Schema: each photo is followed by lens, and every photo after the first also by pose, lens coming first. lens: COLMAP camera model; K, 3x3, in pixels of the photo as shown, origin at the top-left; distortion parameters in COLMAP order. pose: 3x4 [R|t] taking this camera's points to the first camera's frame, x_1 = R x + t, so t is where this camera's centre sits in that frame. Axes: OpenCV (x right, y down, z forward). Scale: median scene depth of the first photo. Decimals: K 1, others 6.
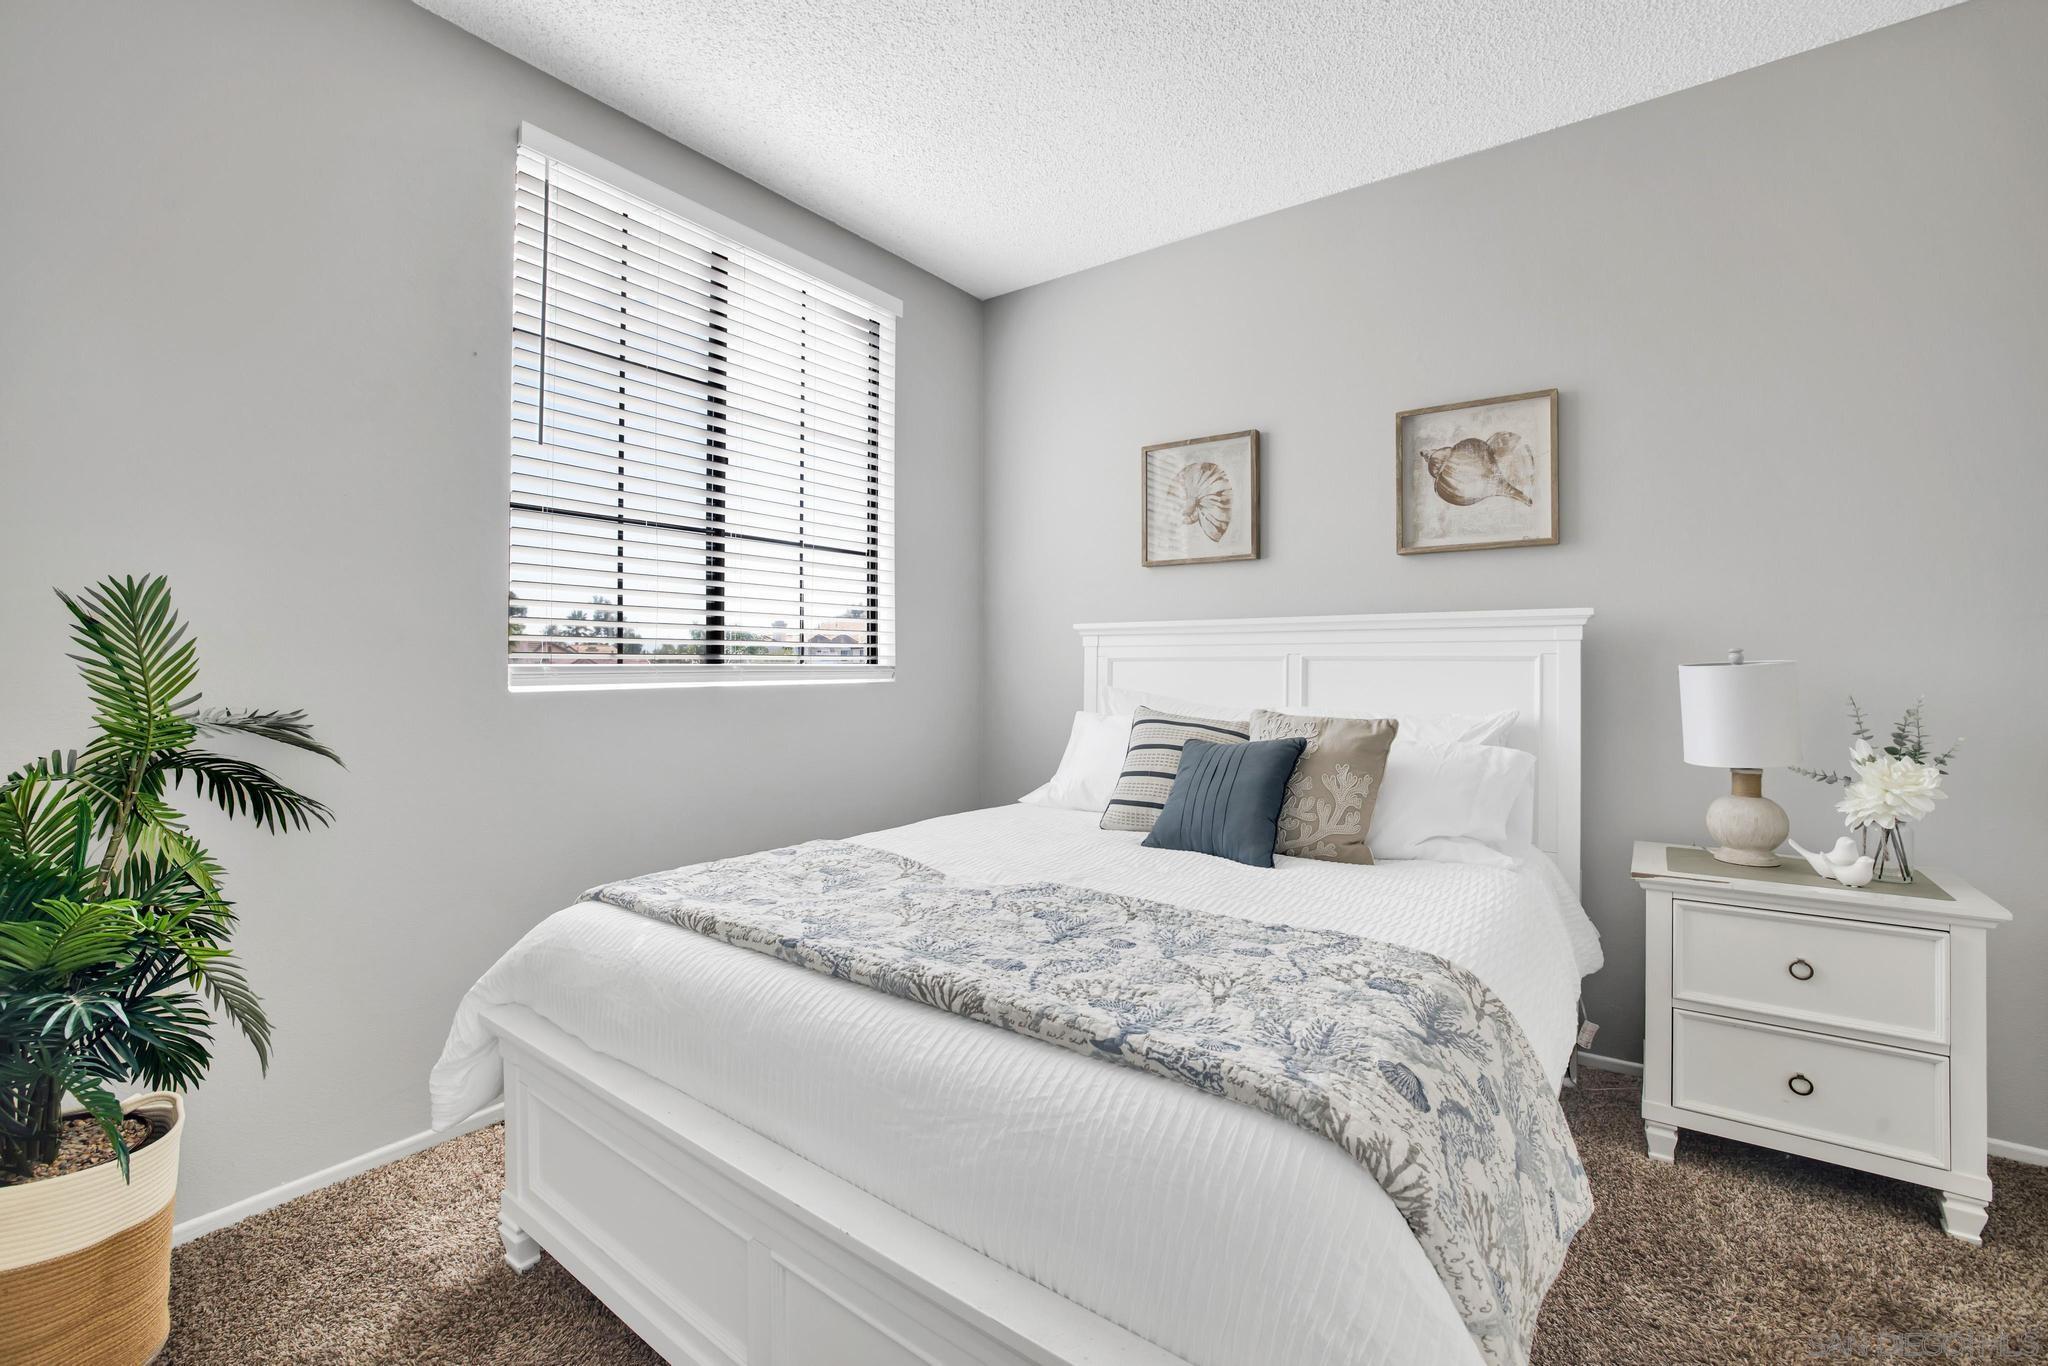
lens RADIAL K [[899.2, 0, 1023.2], [0, 899.2, 671.8], [0, 0, 1]] dist [-0.037281, 0.014027]
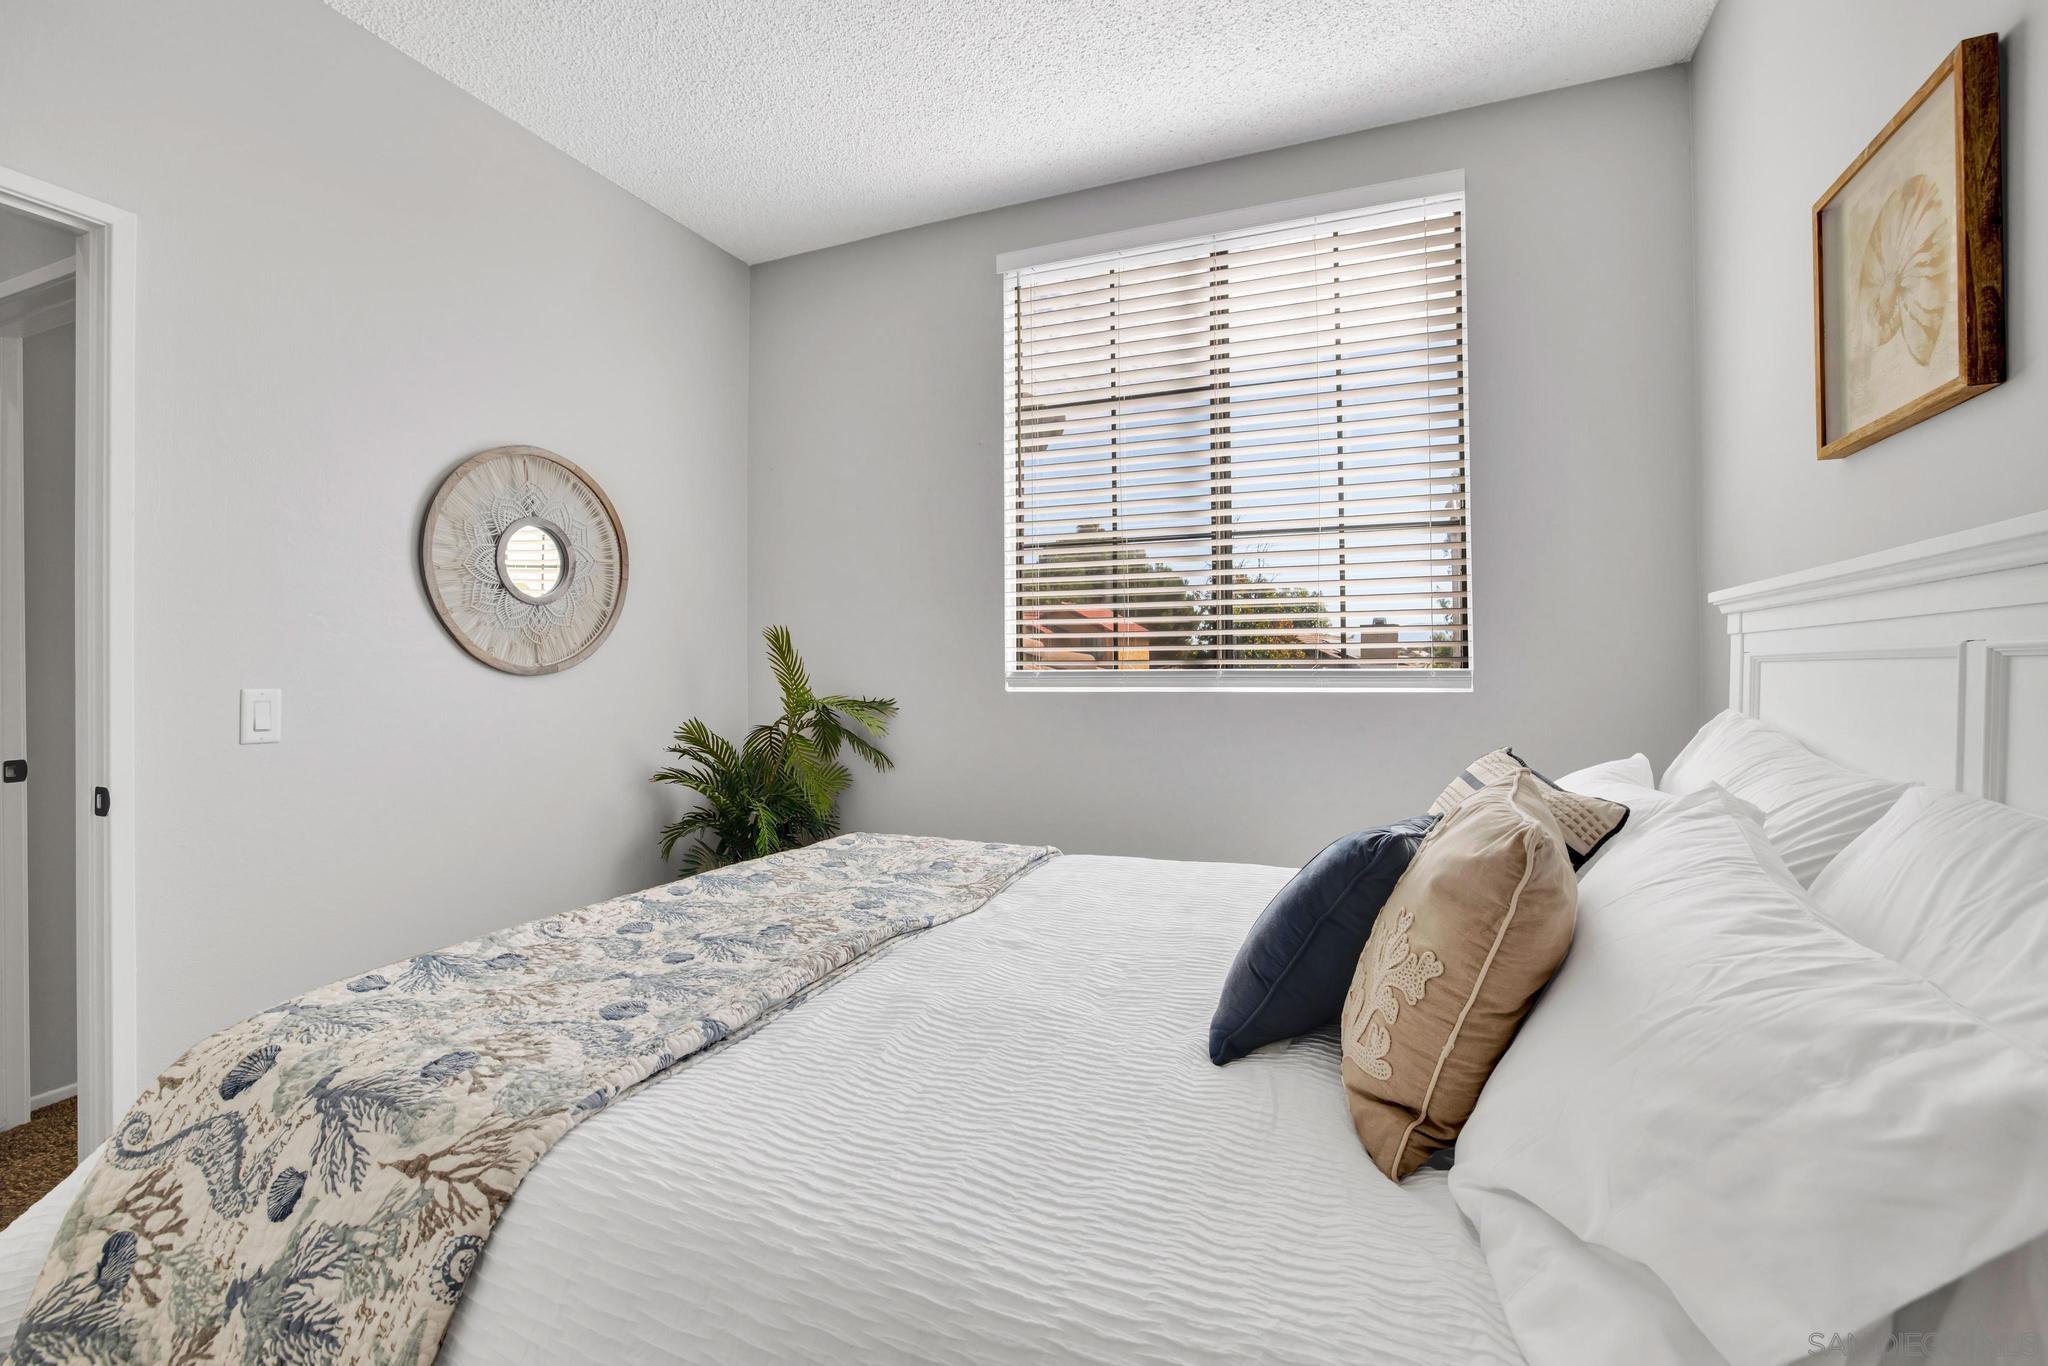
lens RADIAL K [[899.2, 0, 1023.2], [0, 899.2, 671.8], [0, 0, 1]] dist [-0.037281, 0.014027]
pose [[0.222014, 0.001455, -0.975042, 0.725534], [-0.005549, 0.999985, 0.000229, -0.006403], [0.975028, 0.005360, 0.222019, 0.731992]]
